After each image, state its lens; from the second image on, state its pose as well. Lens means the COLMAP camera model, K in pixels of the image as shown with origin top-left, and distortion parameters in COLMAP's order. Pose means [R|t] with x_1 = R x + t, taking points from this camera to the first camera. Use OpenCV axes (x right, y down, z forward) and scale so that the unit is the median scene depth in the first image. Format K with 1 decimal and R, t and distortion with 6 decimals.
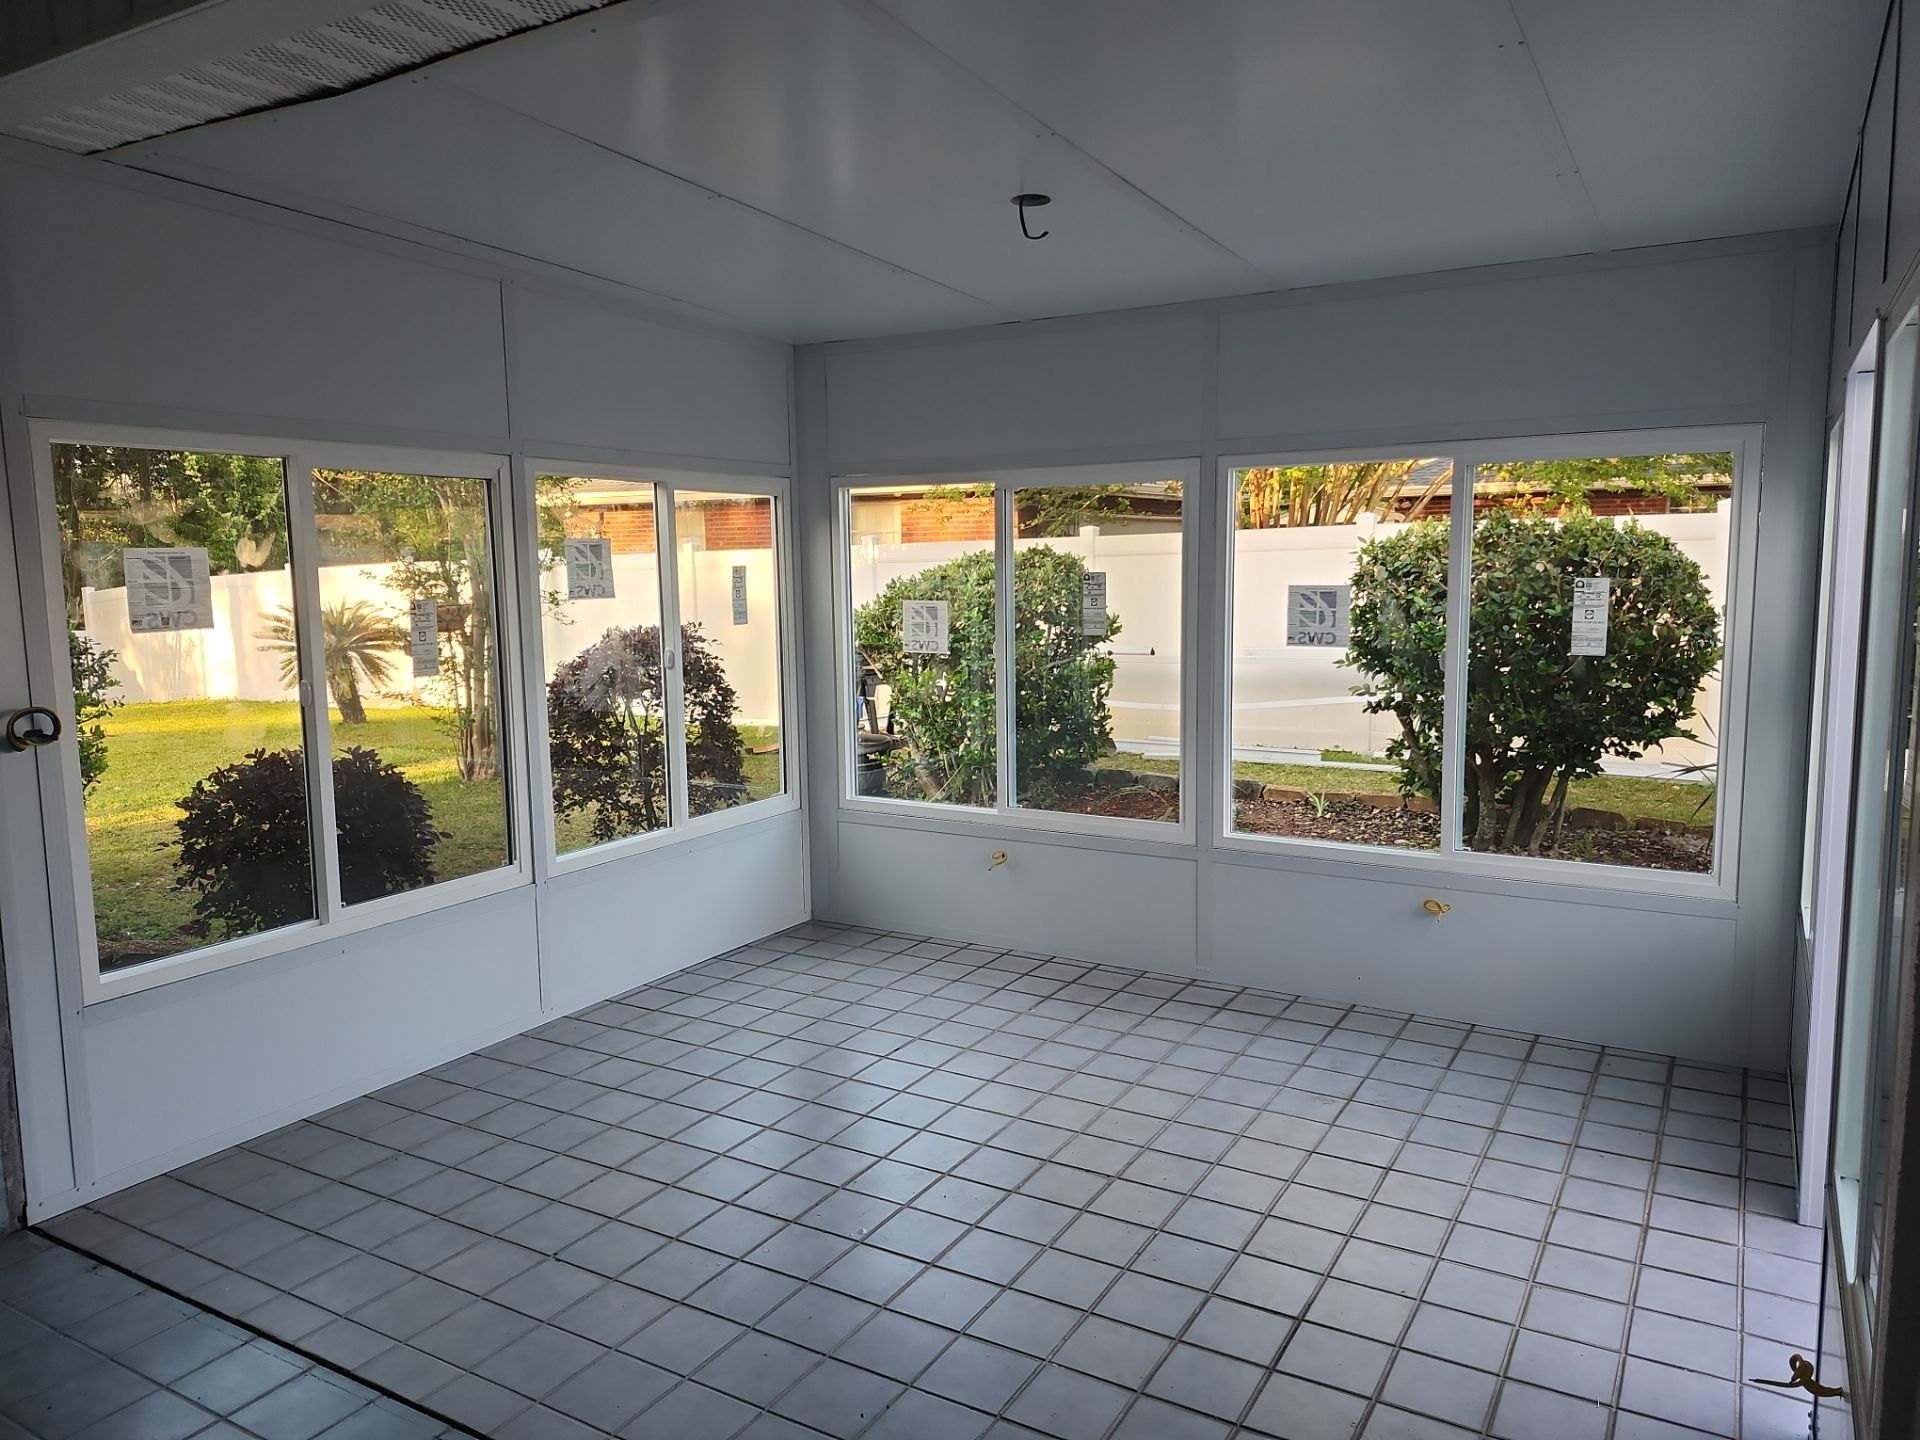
lens RADIAL K [[1326.6, 0, 958.1], [0, 1326.6, 716.3], [0, 0, 1]] dist [0.069458, -0.029758]
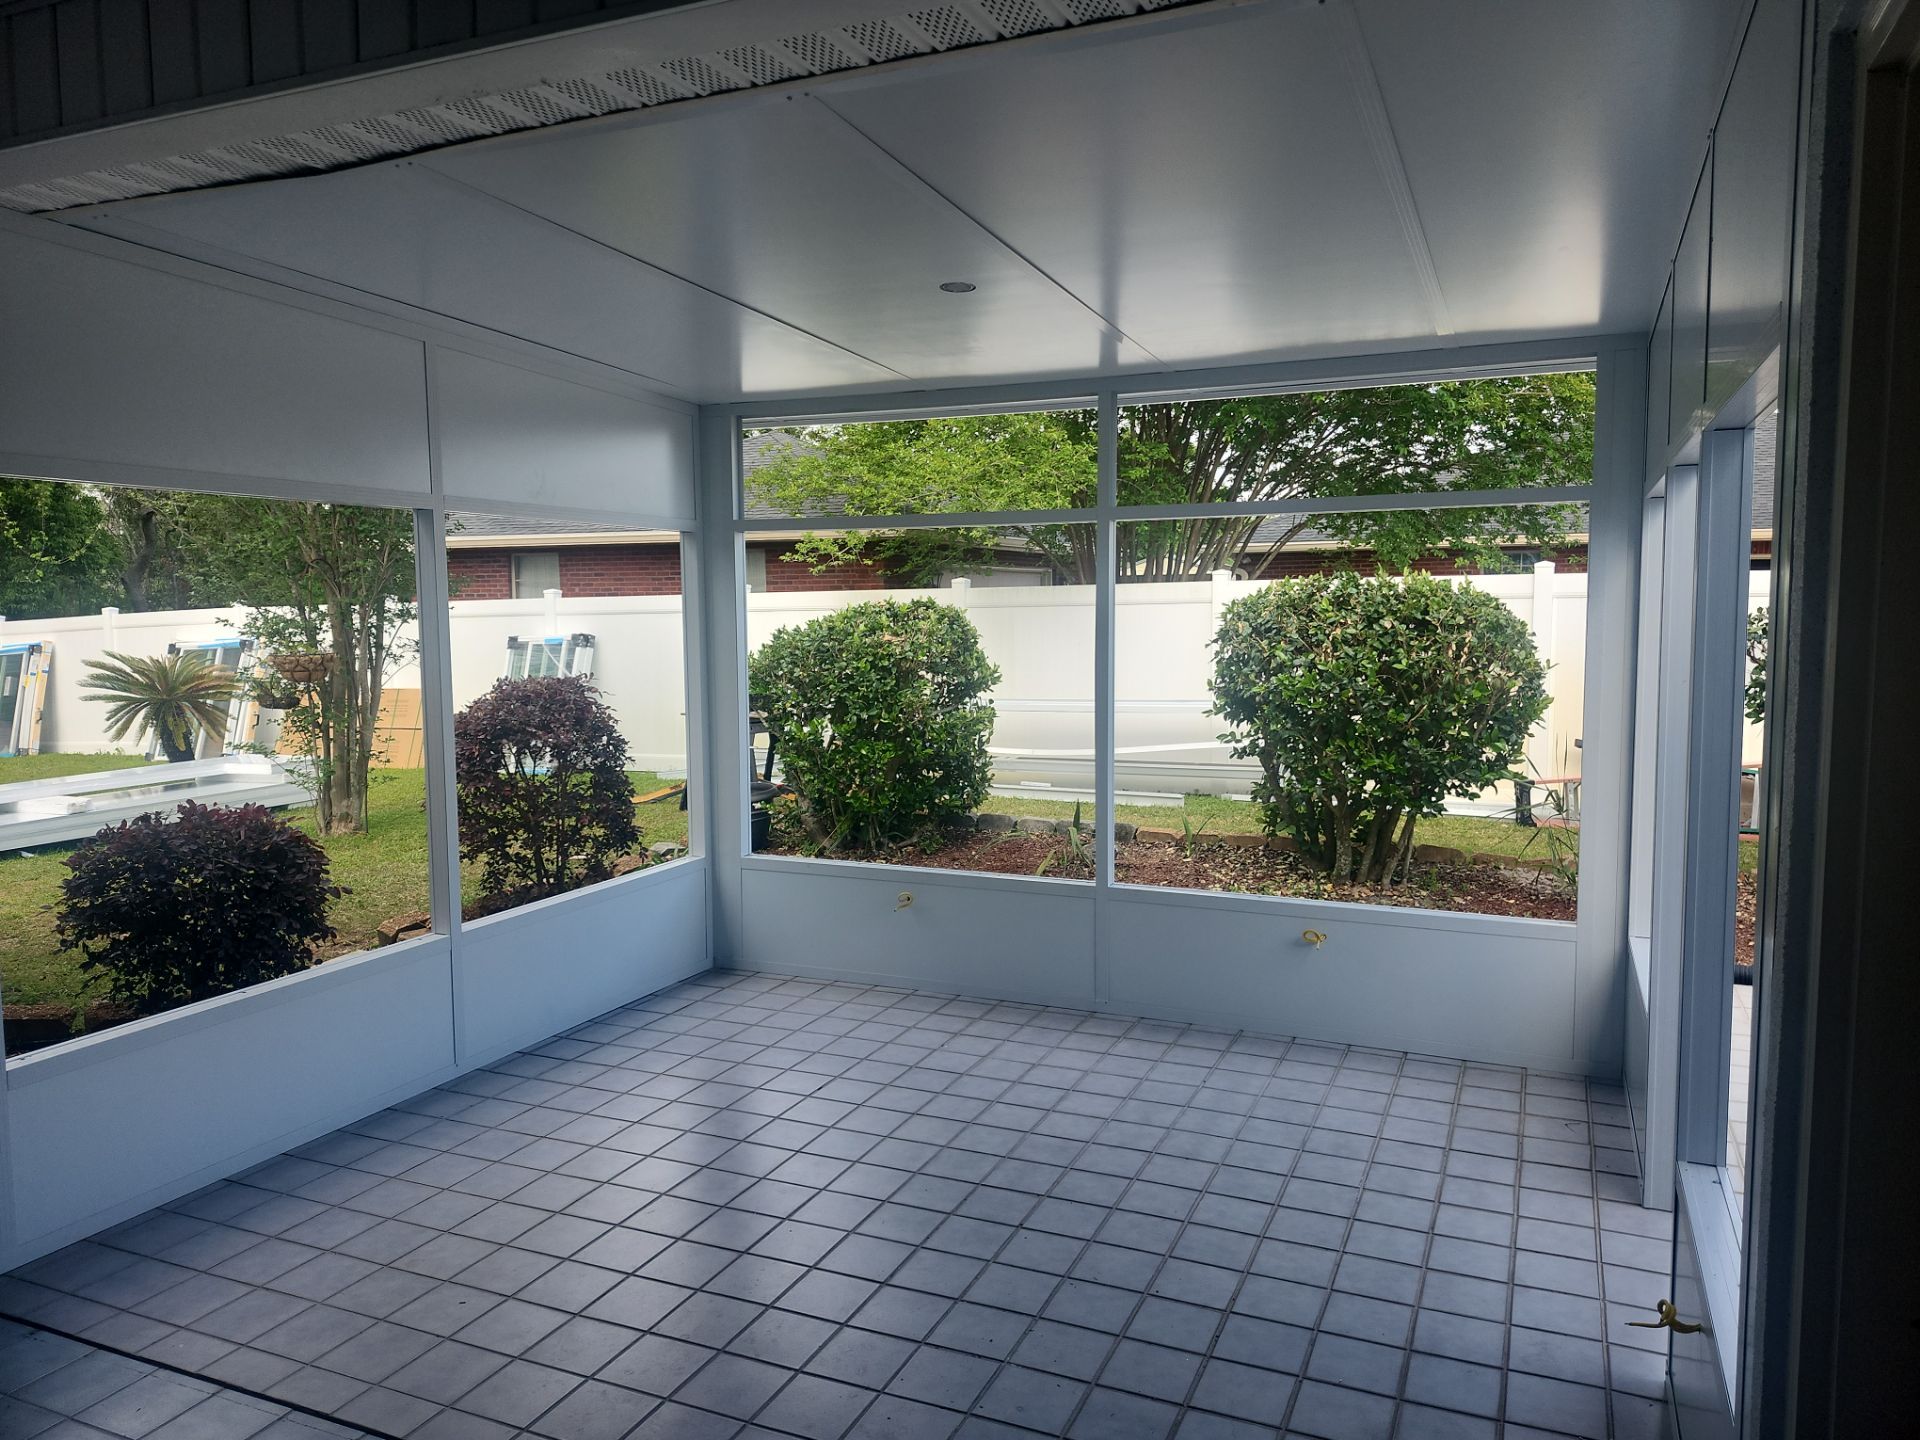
lens RADIAL K [[1326.6, 0, 967.1], [0, 1326.6, 719.0], [0, 0, 1]] dist [0.069458, -0.029758]
pose [[0.993019, -0.003212, 0.117908, -0.046113], [0.007177, 0.999422, -0.033223, -0.000321], [-0.117734, 0.033837, 0.992469, -0.043005]]
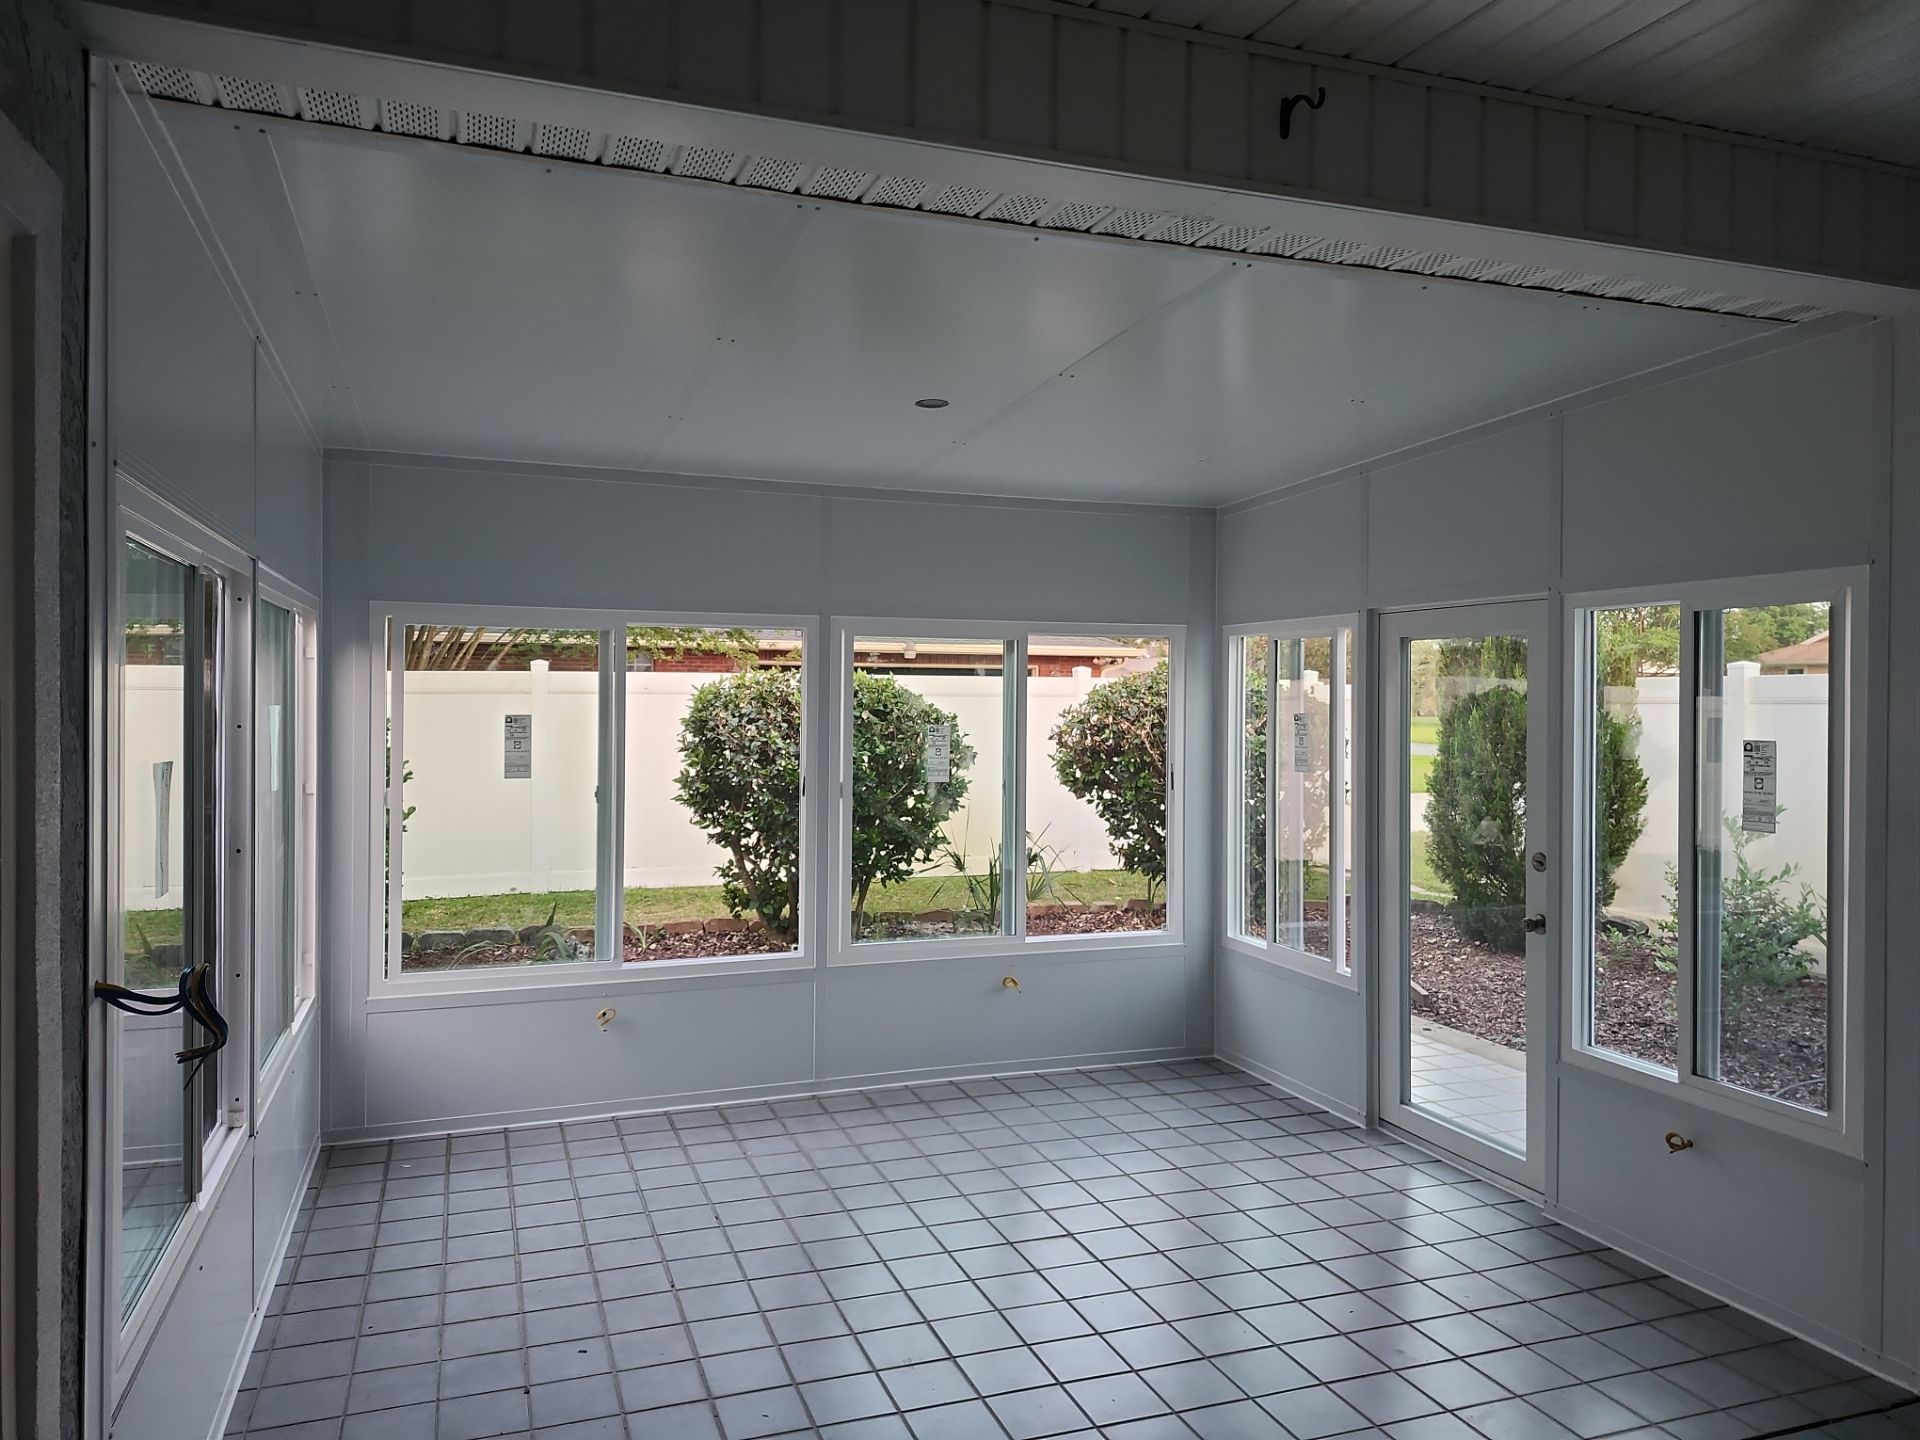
lens RADIAL K [[1326.6, 0, 973.2], [0, 1326.6, 712.0], [0, 0, 1]] dist [0.069458, -0.029758]
pose [[0.632902, 0.013755, 0.774110, -0.570972], [0.072308, 0.994422, -0.076789, -0.015560], [-0.770848, 0.104574, 0.628377, 0.194268]]
